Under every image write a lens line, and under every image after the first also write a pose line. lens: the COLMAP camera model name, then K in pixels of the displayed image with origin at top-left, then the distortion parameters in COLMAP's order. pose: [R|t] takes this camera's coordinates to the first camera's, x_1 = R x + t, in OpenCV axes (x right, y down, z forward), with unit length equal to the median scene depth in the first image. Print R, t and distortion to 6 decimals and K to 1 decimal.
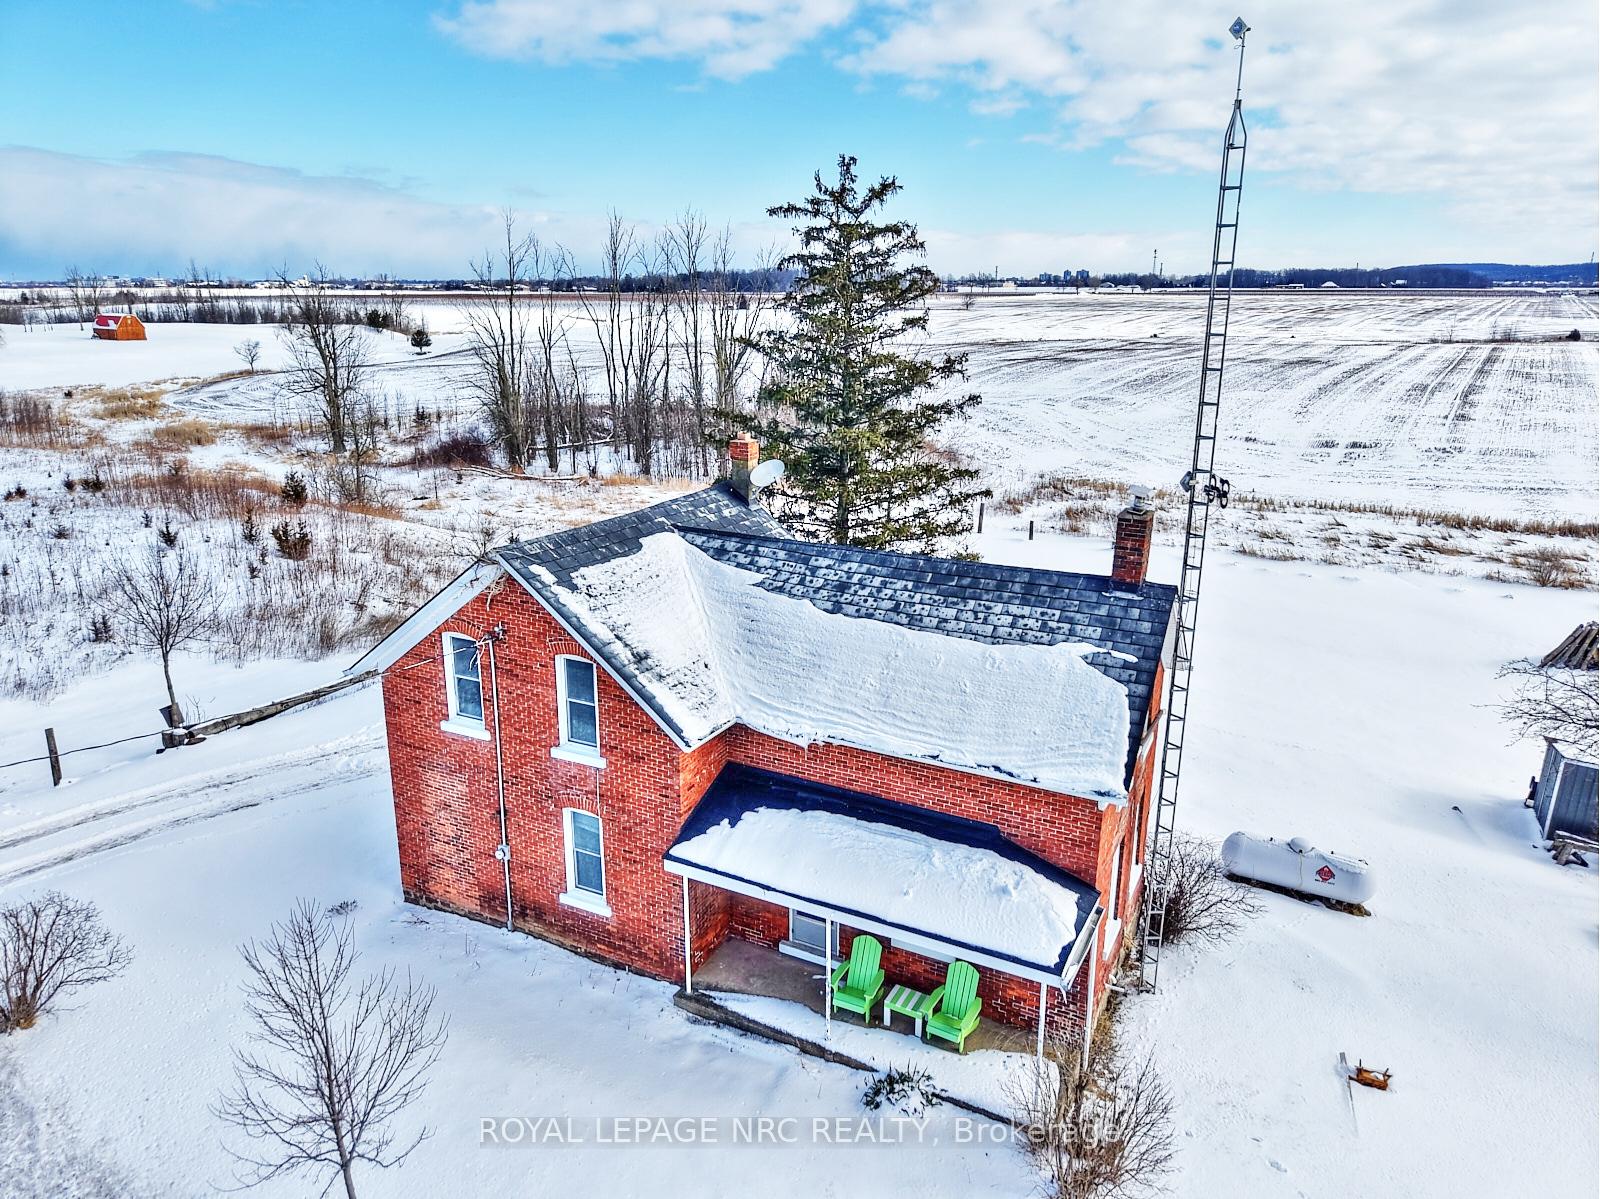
lens RADIAL K [[1077.4, 0, 807.8], [0, 1077.4, 598.3], [0, 0, 1]] dist [0.012604, -0.009661]
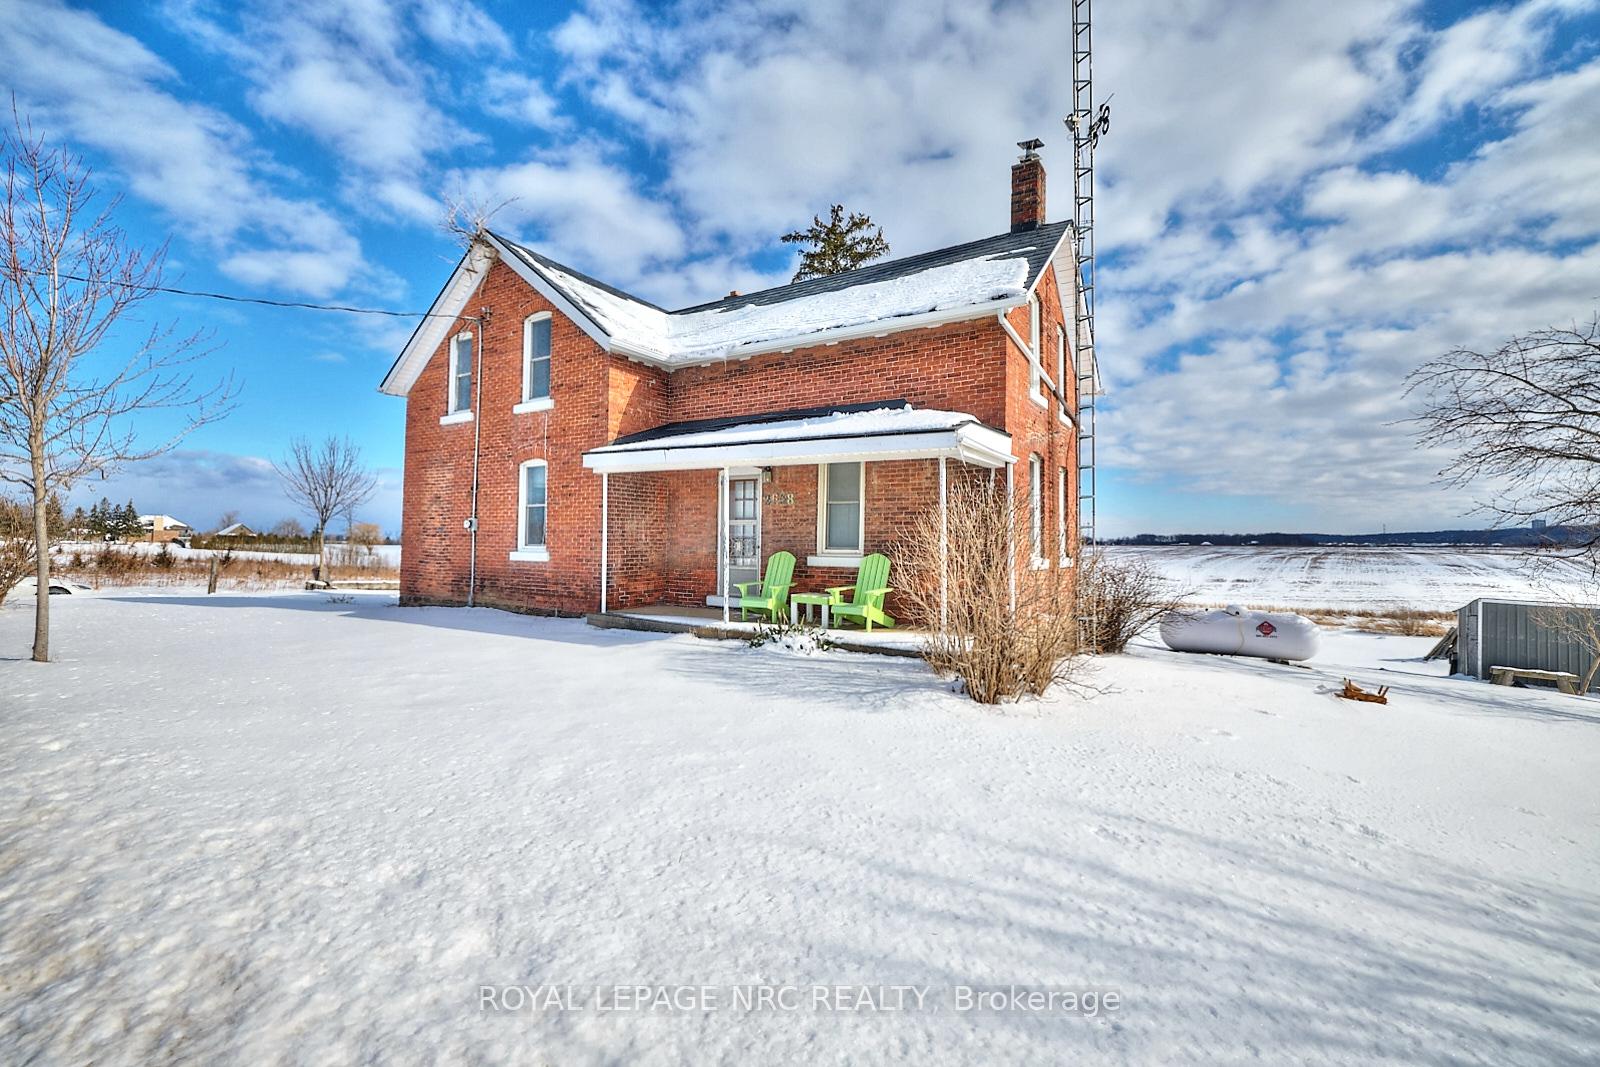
lens RADIAL K [[684.4, 0, 800.3], [0, 684.4, 530.2], [0, 0, 1]] dist [-0.001556, -0.001154]
pose [[0.994792, 0.002281, -0.101896, 0.123190], [-0.033353, 0.951990, -0.304308, 0.438644], [0.096310, 0.306122, 0.947108, 0.366366]]
